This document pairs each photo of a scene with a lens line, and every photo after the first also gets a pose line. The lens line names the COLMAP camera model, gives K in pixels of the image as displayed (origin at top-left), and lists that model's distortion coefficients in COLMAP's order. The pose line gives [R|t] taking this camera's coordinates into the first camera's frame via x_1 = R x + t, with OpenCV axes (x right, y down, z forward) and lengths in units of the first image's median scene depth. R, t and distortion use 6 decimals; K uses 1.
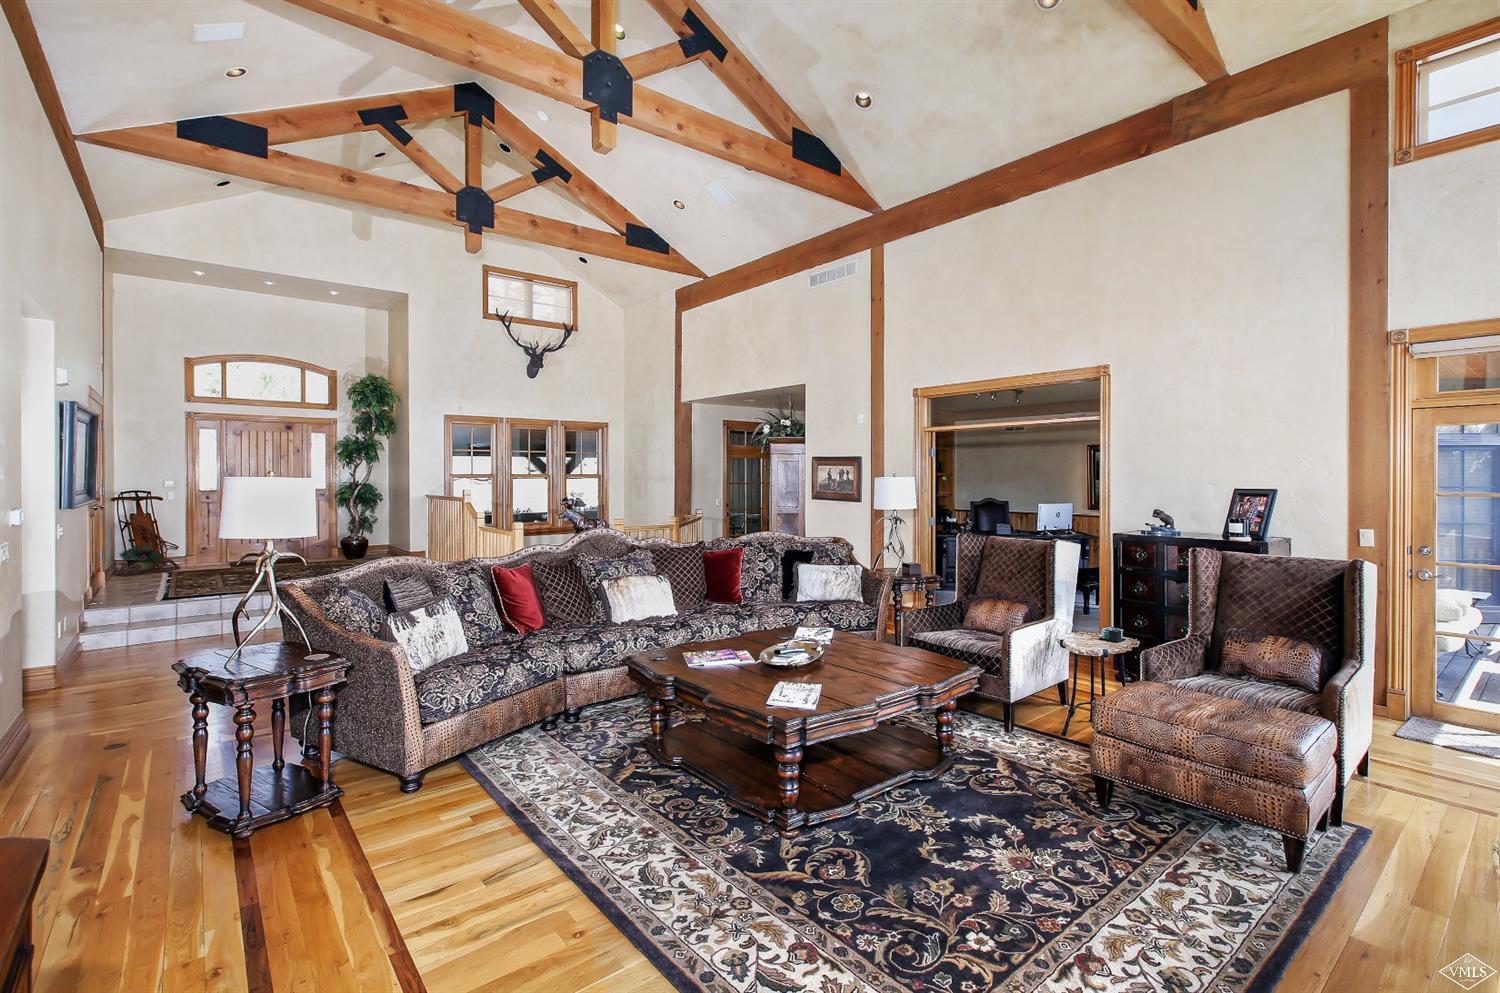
lens RADIAL K [[717.1, 0, 748.0], [0, 717.1, 483.5], [0, 0, 1]] dist [0.000180, 0.000113]
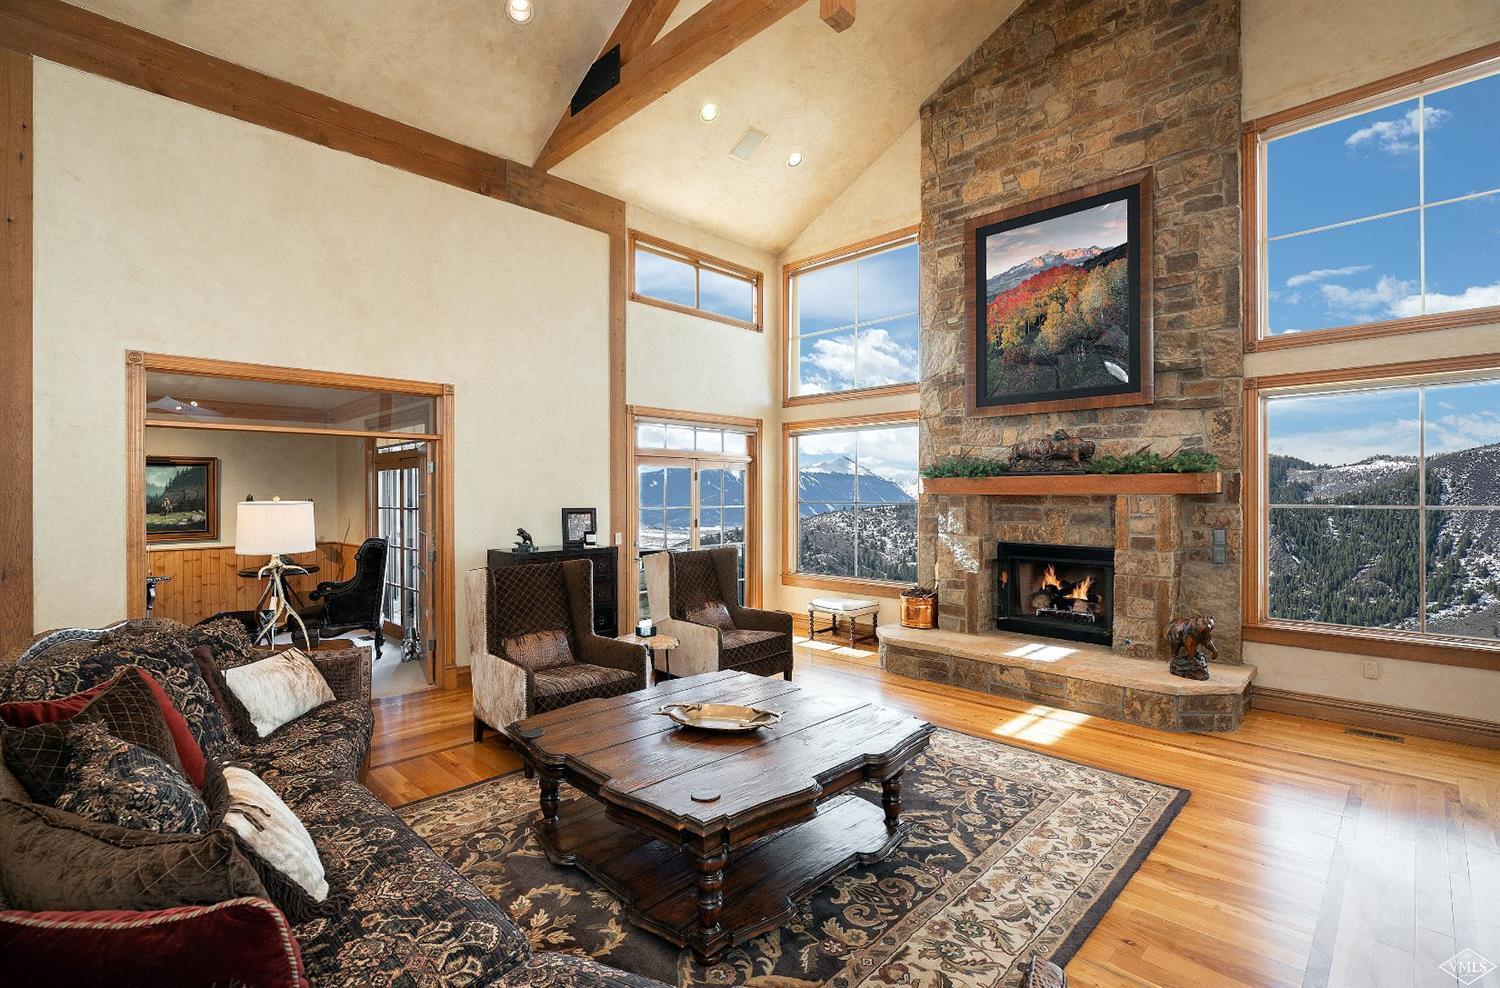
lens RADIAL K [[714.6, 0, 745.5], [0, 714.6, 491.6], [0, 0, 1]] dist [-0.003770, -0.000531]
pose [[-0.145332, 0.001185, 0.989382, -1.018140], [0.009565, 0.999954, 0.000207, -0.031566], [-0.989337, 0.009494, -0.145337, 1.457997]]
